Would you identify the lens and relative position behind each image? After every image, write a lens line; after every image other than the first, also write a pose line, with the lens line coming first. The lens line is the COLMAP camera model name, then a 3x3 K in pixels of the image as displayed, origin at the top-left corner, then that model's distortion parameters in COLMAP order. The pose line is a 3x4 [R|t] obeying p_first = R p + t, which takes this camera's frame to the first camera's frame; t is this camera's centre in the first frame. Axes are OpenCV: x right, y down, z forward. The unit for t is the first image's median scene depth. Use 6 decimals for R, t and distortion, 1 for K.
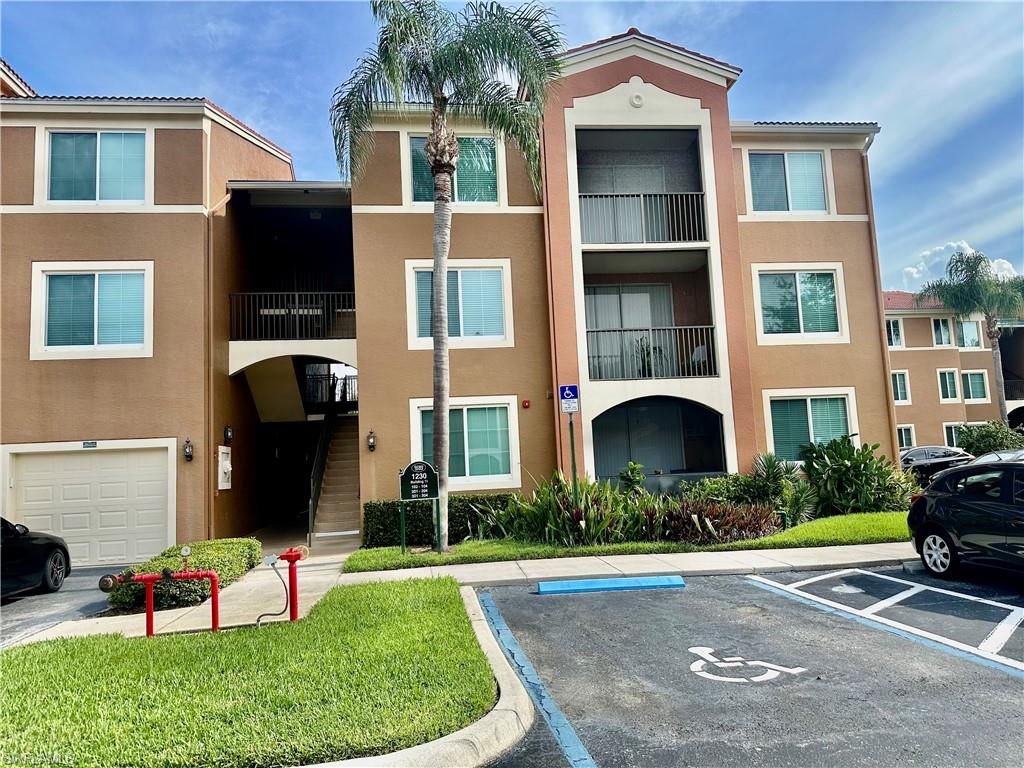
lens RADIAL K [[716.5, 0, 514.6], [0, 716.5, 382.5], [0, 0, 1]] dist [0.010431, 0.001111]
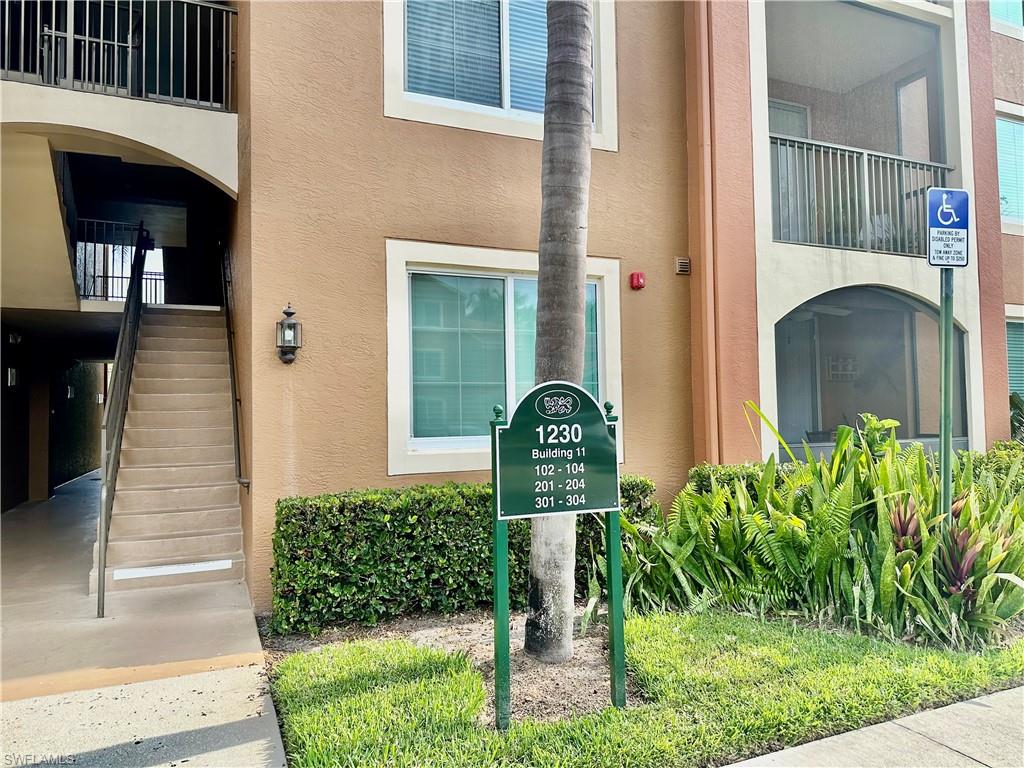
lens RADIAL K [[716.5, 0, 510.1], [0, 716.5, 390.2], [0, 0, 1]] dist [0.010431, 0.001111]
pose [[0.959668, 0.045160, 0.277486, -0.190928], [-0.063448, 0.996340, 0.057282, 0.080984], [-0.273884, -0.072578, 0.959020, 0.602306]]
